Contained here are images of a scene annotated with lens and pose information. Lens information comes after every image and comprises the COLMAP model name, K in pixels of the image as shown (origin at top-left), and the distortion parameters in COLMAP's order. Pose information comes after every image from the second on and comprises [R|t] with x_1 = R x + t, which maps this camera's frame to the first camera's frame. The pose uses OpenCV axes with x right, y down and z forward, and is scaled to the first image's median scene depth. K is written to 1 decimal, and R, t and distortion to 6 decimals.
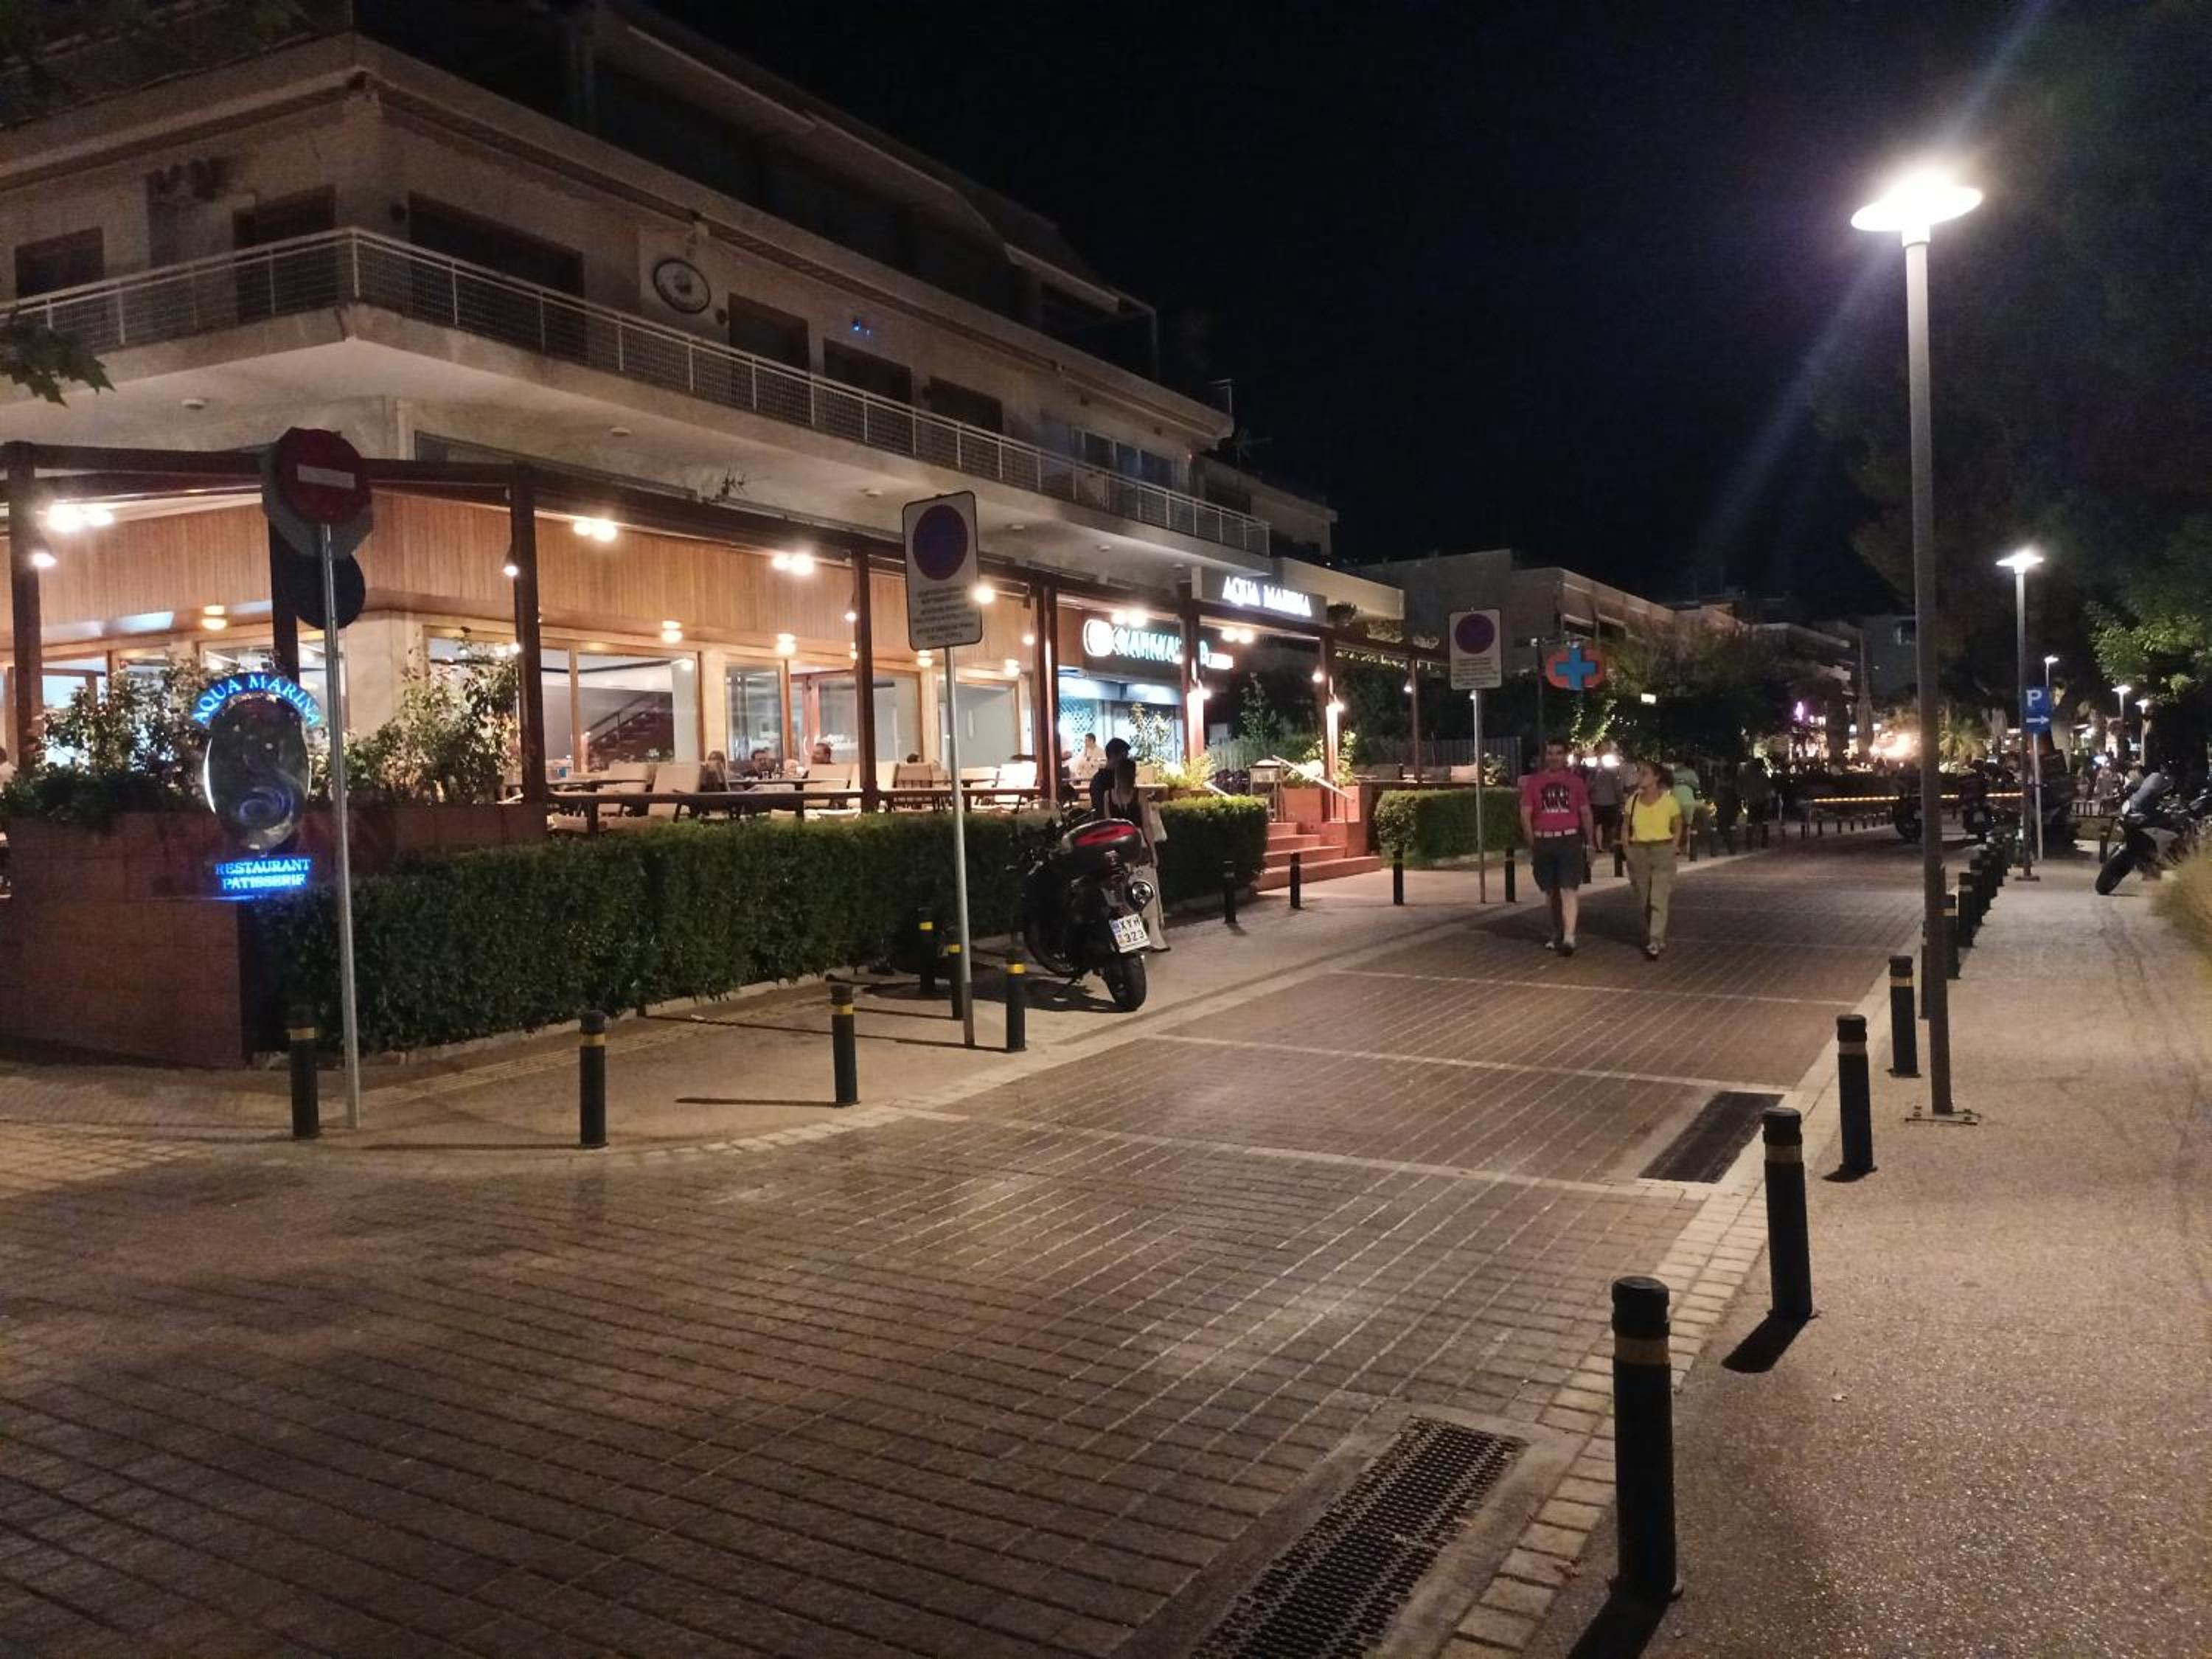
lens RADIAL K [[1653.5, 0, 1106.0], [0, 1653.5, 829.5], [0, 0, 1]] dist [0.045184, -0.029387]
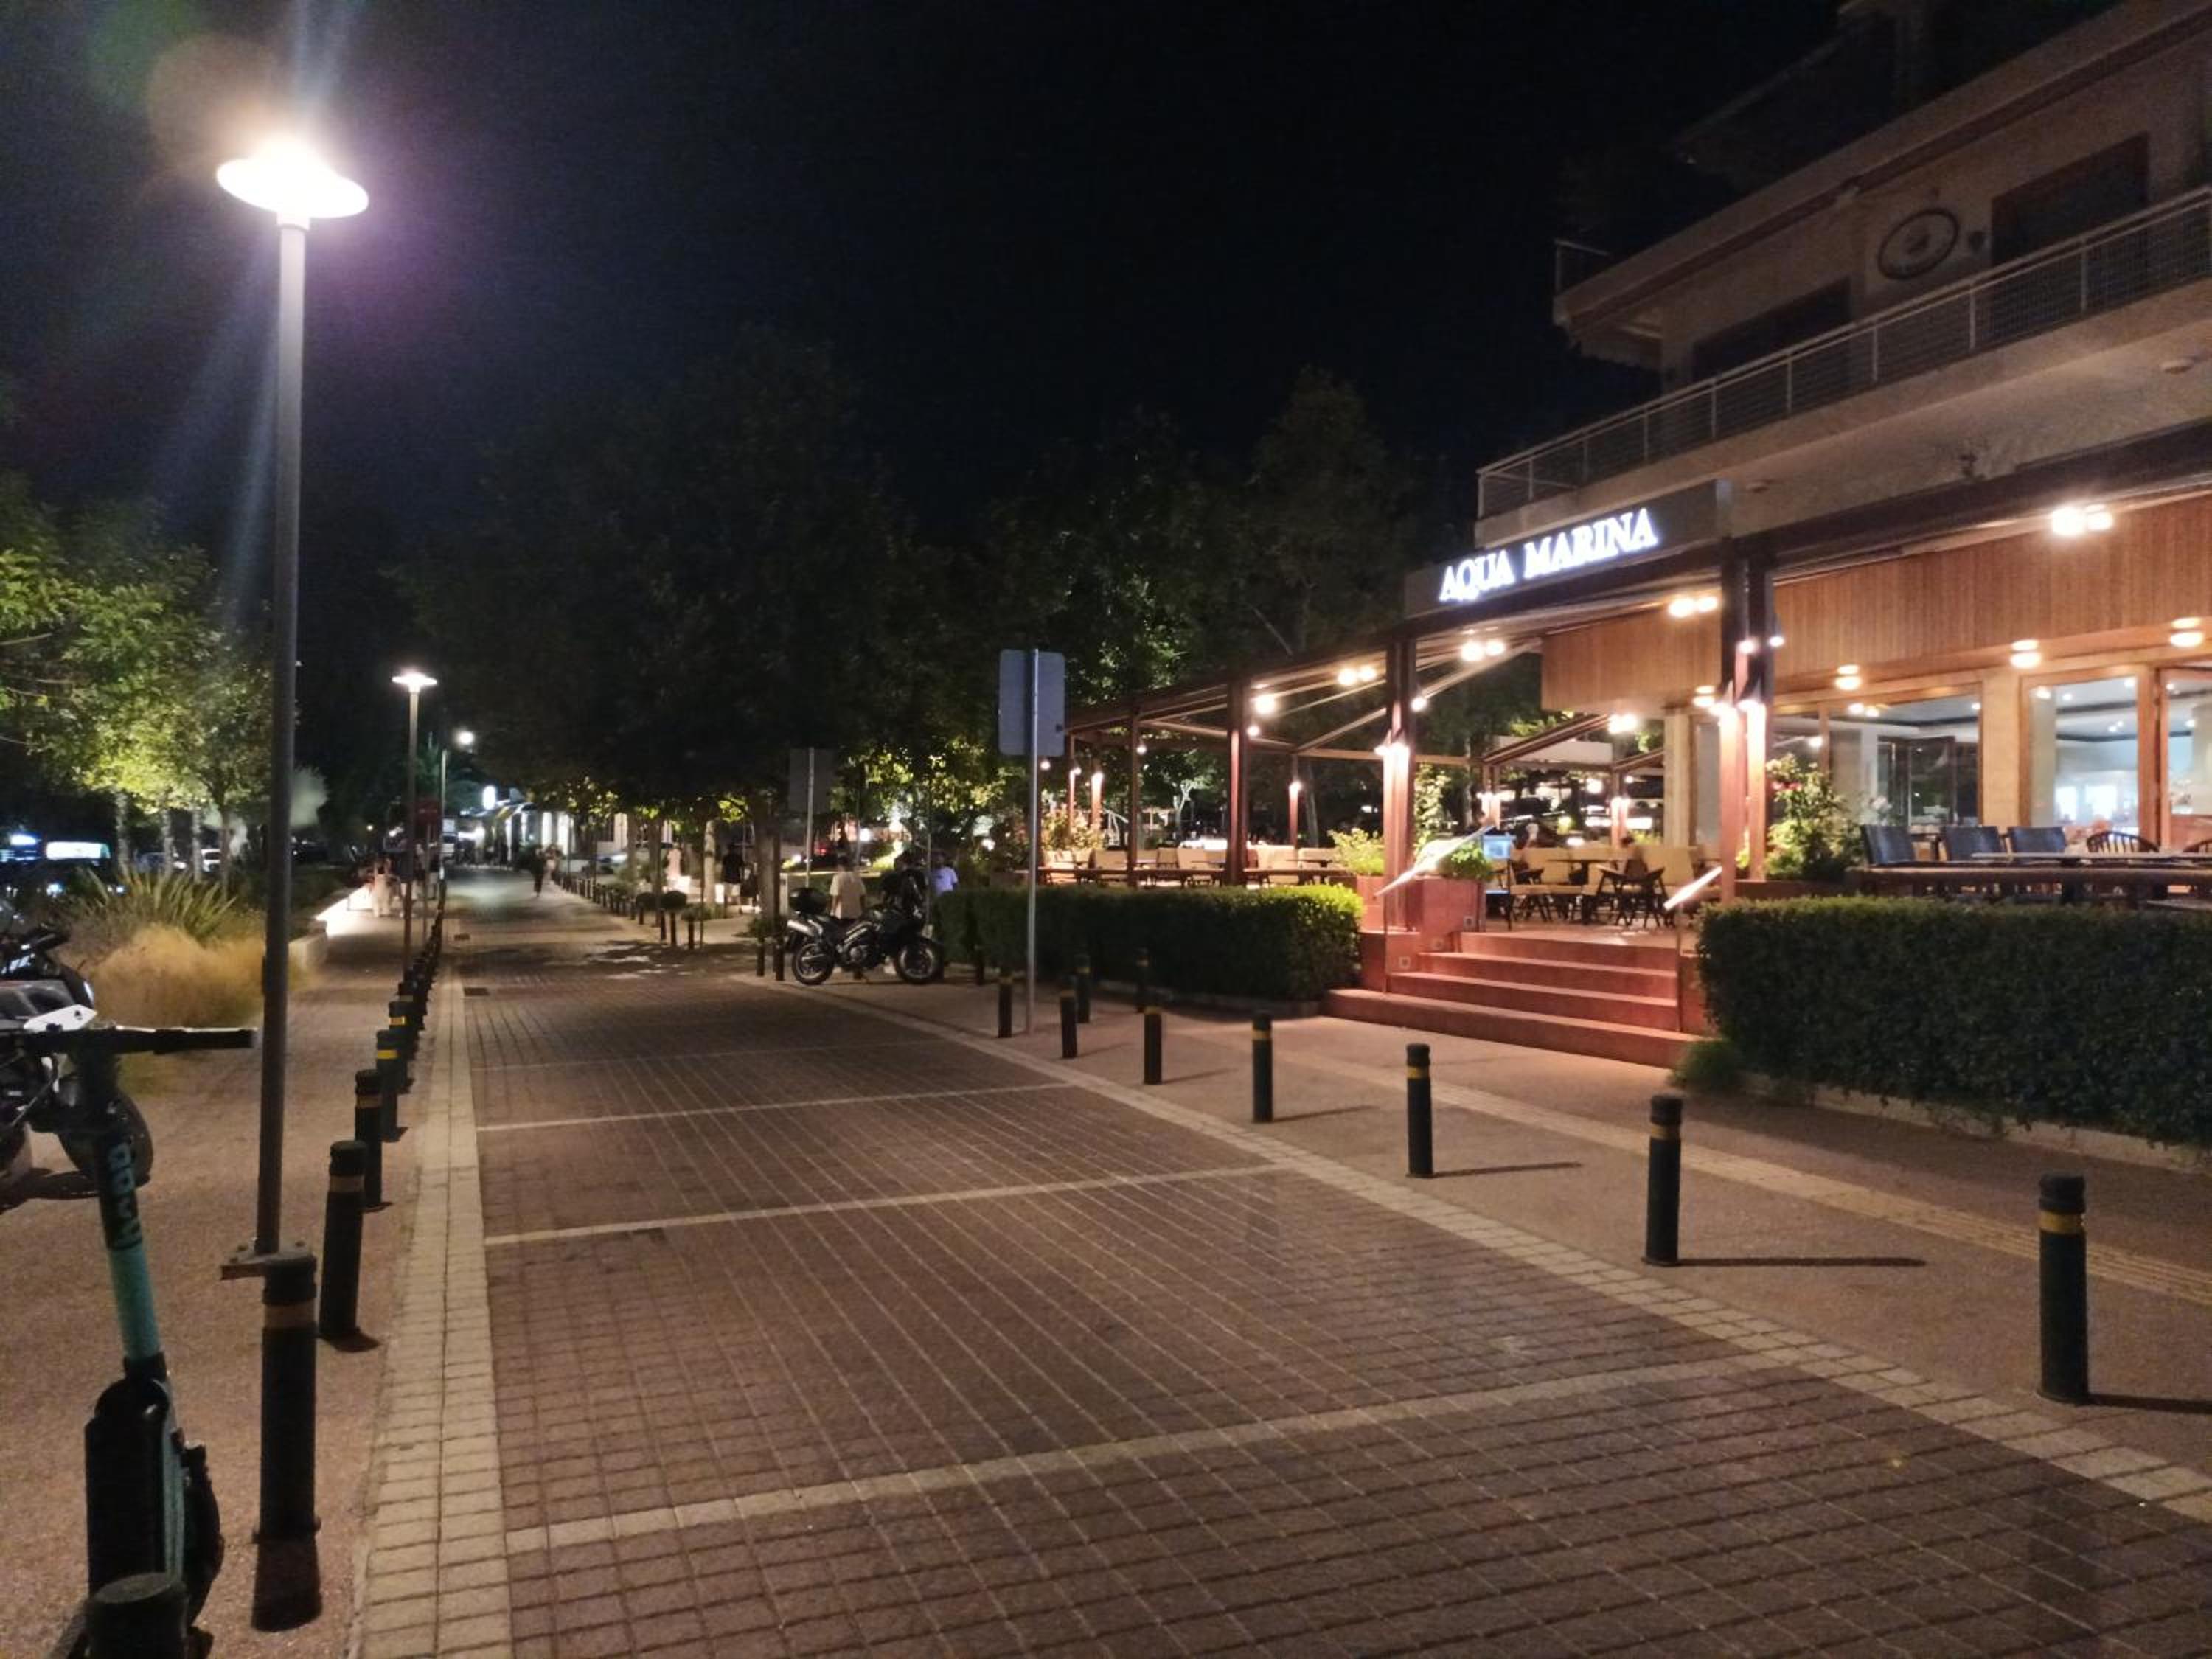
lens RADIAL K [[1653.5, 0, 1106.0], [0, 1653.5, 829.5], [0, 0, 1]] dist [0.045184, -0.029387]
pose [[-0.639123, -0.010788, -0.769029, 0.550190], [-0.040438, 0.998990, 0.019593, -0.053963], [0.768041, 0.043620, -0.638914, 1.174464]]
